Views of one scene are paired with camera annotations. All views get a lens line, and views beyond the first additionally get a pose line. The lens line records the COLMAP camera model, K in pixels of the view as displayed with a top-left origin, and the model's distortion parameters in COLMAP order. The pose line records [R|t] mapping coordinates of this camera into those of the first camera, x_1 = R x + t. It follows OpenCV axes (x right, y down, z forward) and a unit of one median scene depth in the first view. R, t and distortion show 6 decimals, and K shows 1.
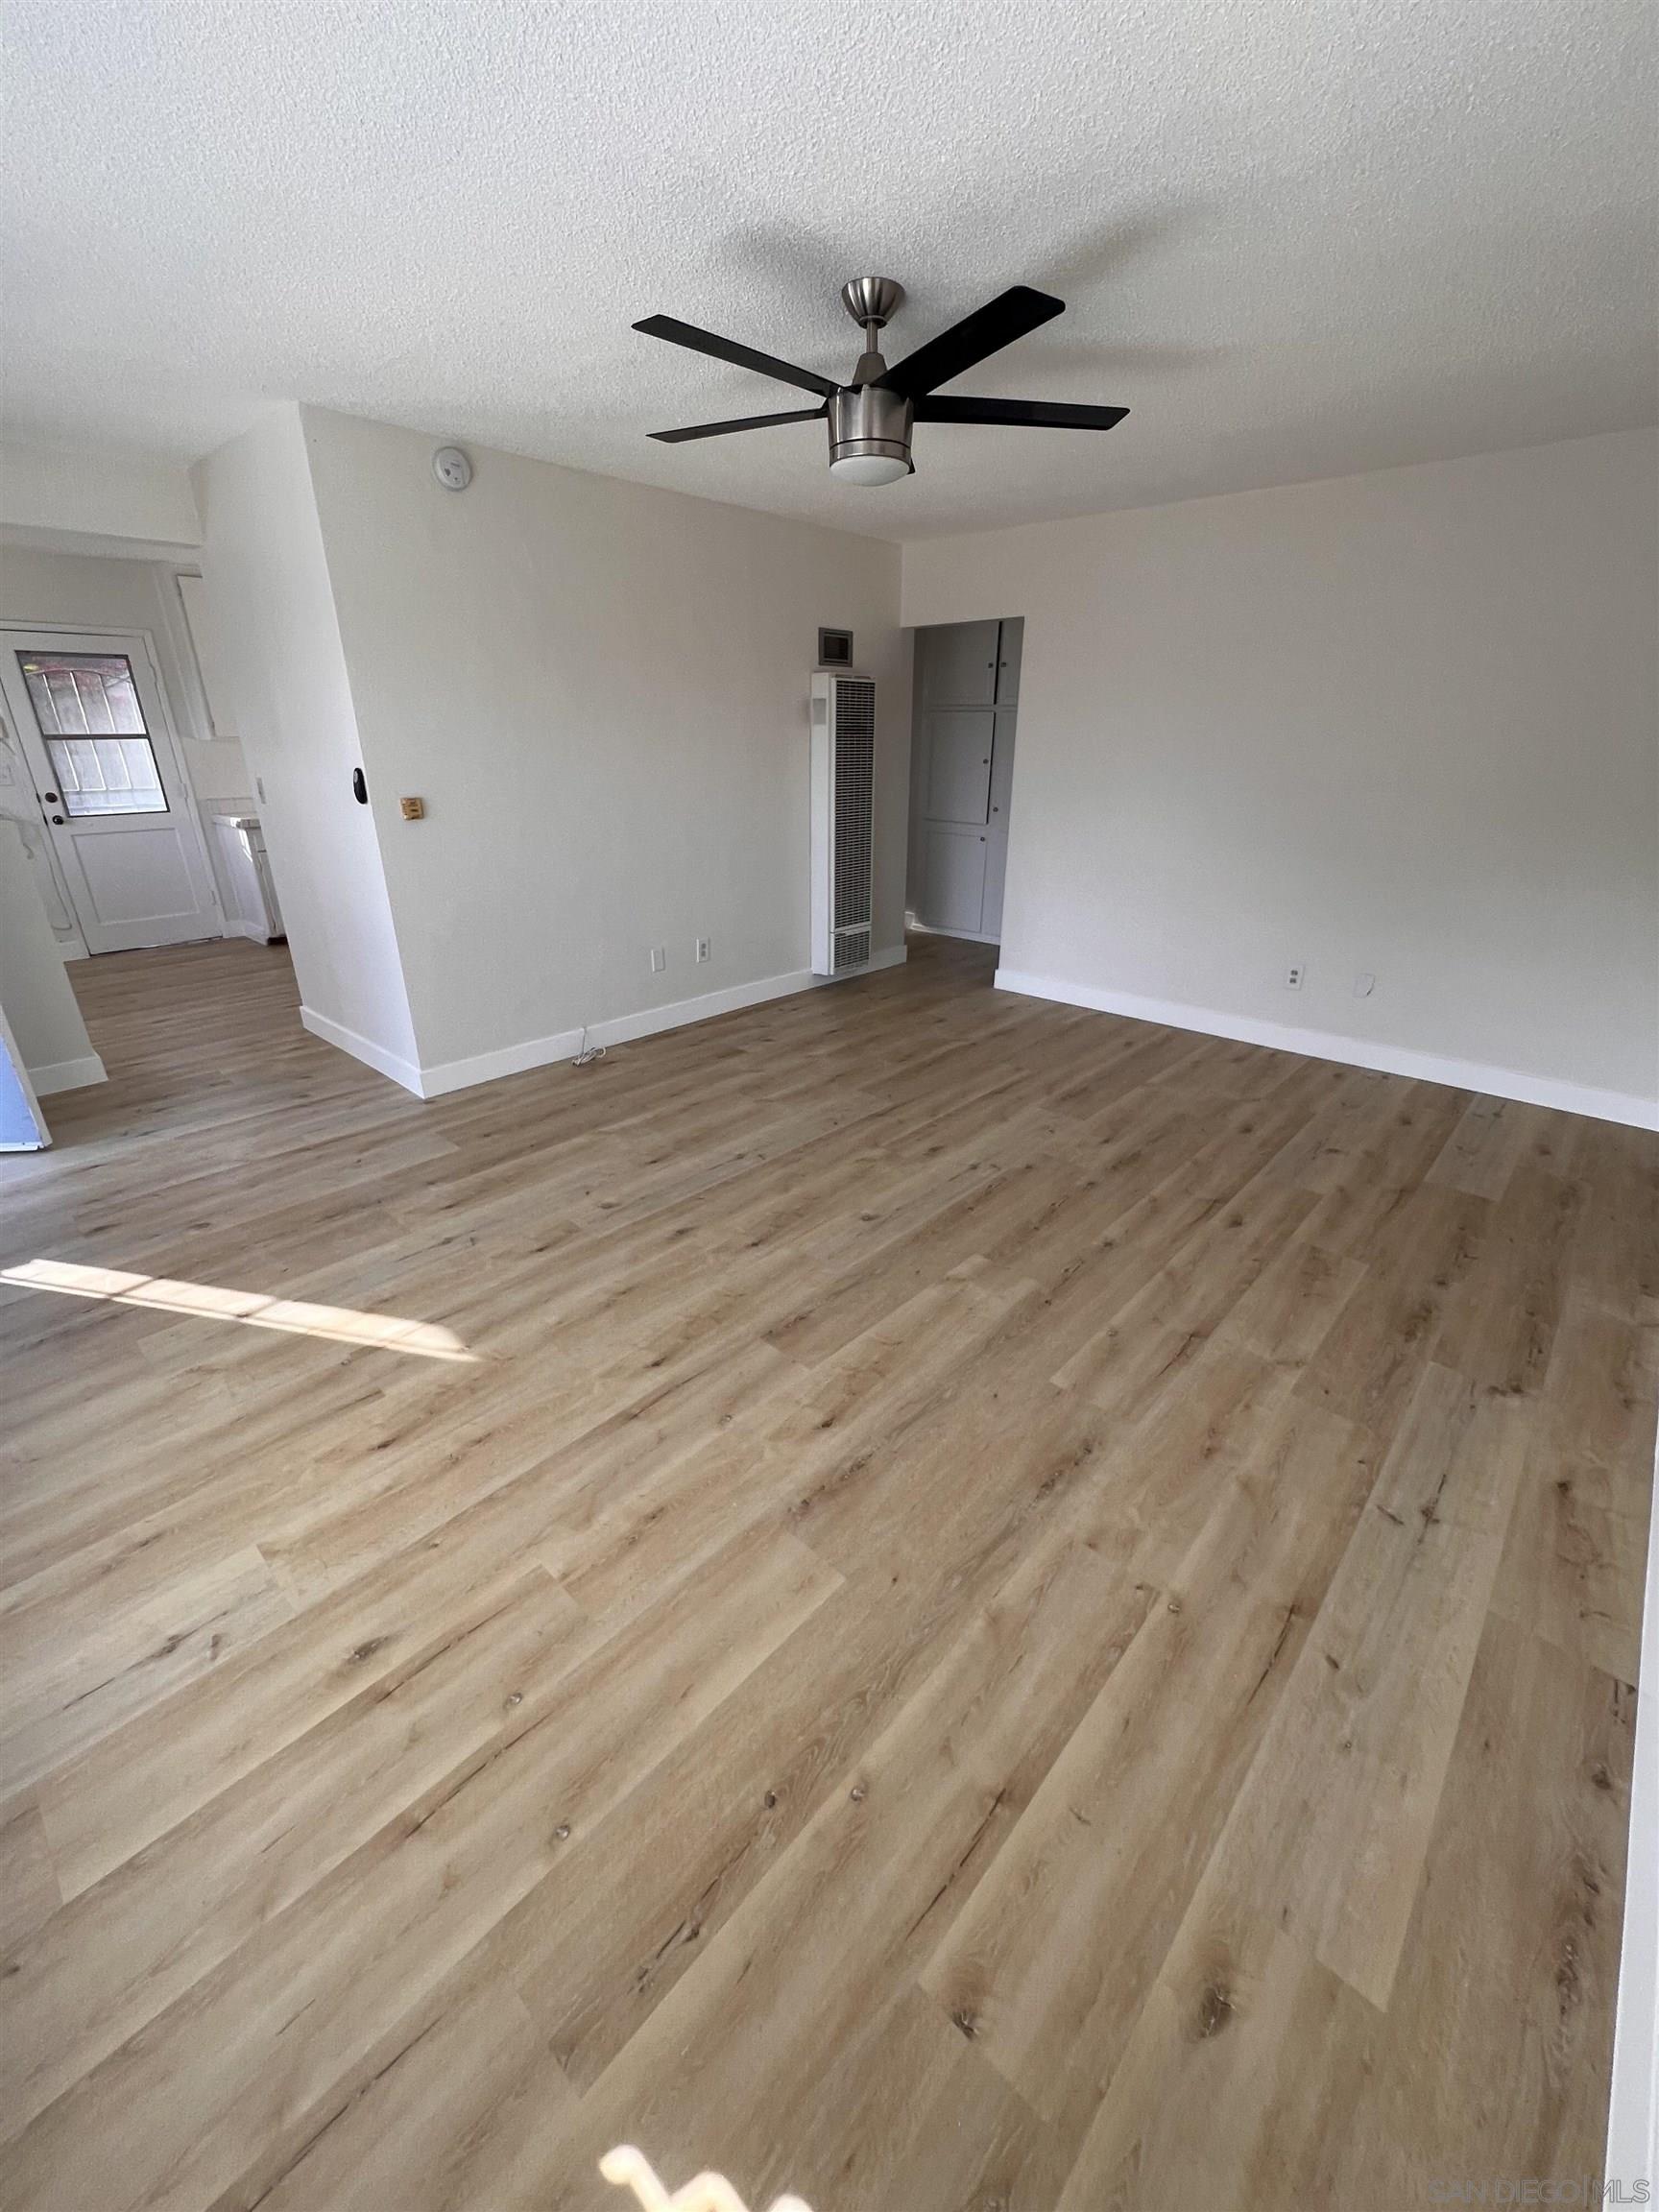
lens RADIAL K [[890.9, 0, 835.5], [0, 890.9, 1104.9], [0, 0, 1]] dist [-0.002422, 0.000314]
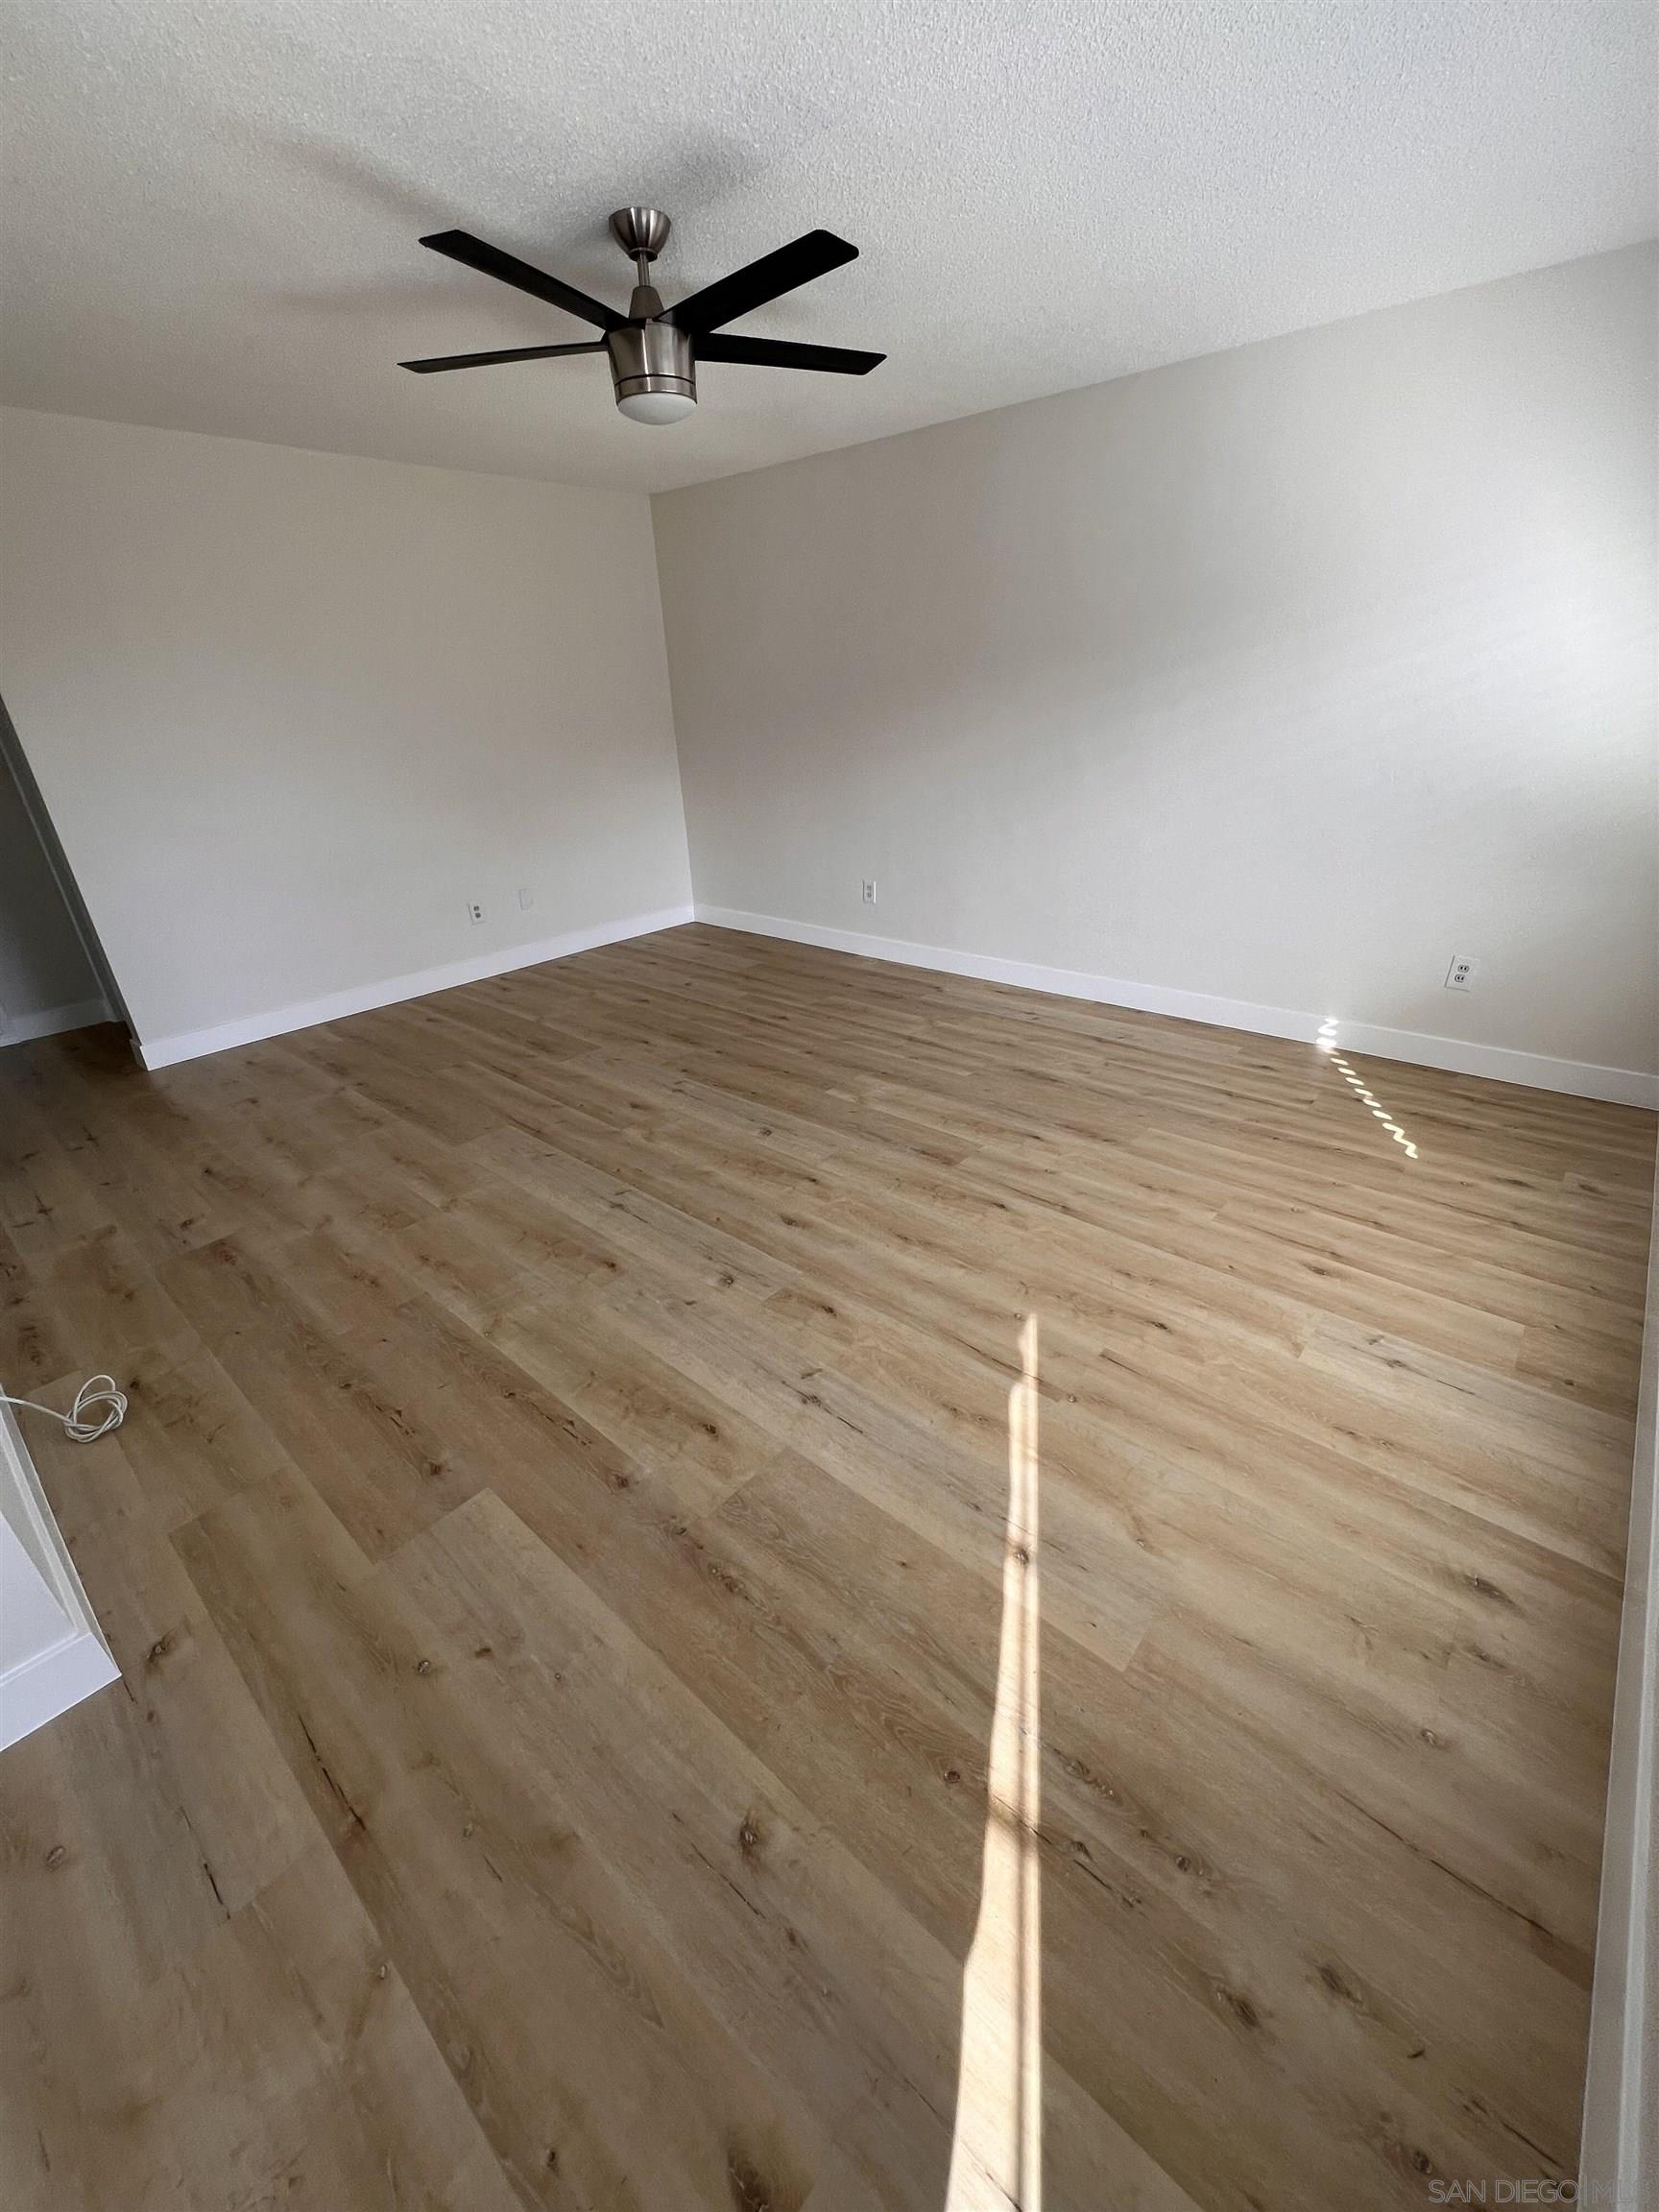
lens RADIAL K [[880.1, 0, 825.0], [0, 880.1, 1109.1], [0, 0, 1]] dist [-0.001685, 0.000103]
pose [[-0.020152, -0.434116, 0.900632, -1.221238], [0.428347, 0.810203, 0.400113, -0.391773], [-0.903390, 0.393846, 0.169625, 0.985492]]
